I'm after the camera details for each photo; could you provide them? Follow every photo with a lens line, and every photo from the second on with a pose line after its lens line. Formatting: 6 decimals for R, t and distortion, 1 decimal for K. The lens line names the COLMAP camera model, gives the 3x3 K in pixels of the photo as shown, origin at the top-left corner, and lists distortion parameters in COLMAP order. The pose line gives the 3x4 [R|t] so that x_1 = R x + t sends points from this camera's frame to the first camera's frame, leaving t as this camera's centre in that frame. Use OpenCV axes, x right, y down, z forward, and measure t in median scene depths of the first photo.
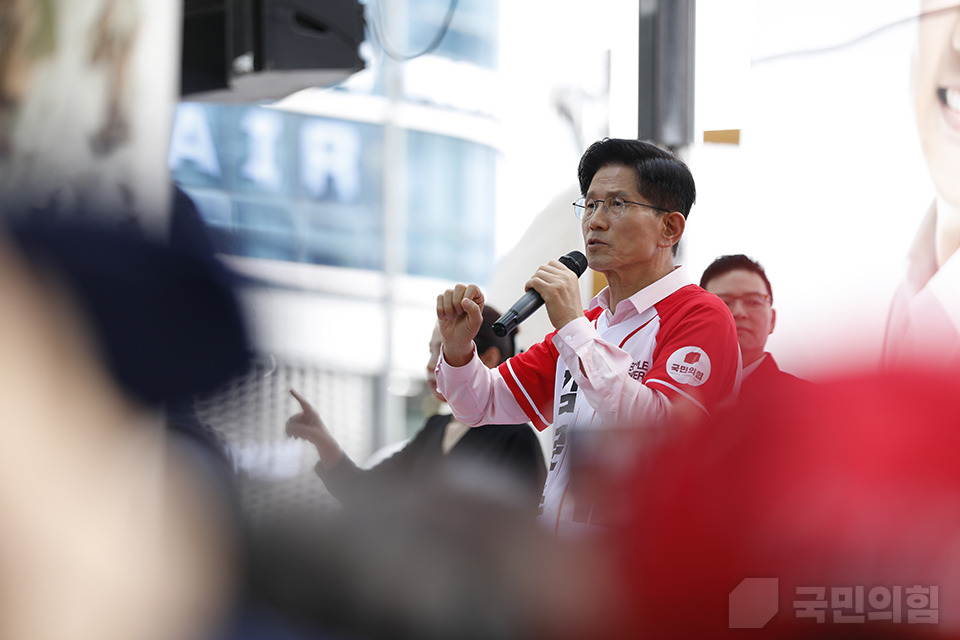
lens RADIAL K [[4569.8, 0, 480.0], [0, 4569.8, 320.0], [0, 0, 1]] dist [5.210633, 0.270486]
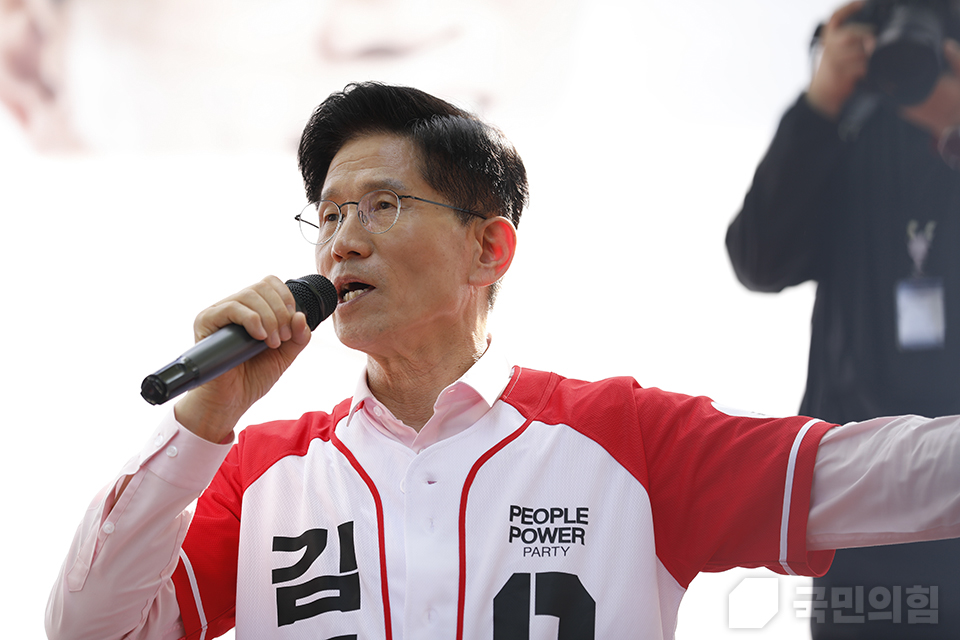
lens RADIAL K [[5404.5, 0, 480.0], [0, 5404.5, 320.0], [0, 0, 1]] dist [0.043826, -0.345923]
pose [[0.995737, -0.068915, 0.061302, 0.002936], [0.070654, 0.997145, -0.026661, 0.003938], [-0.059289, 0.030879, 0.997763, 0.405620]]
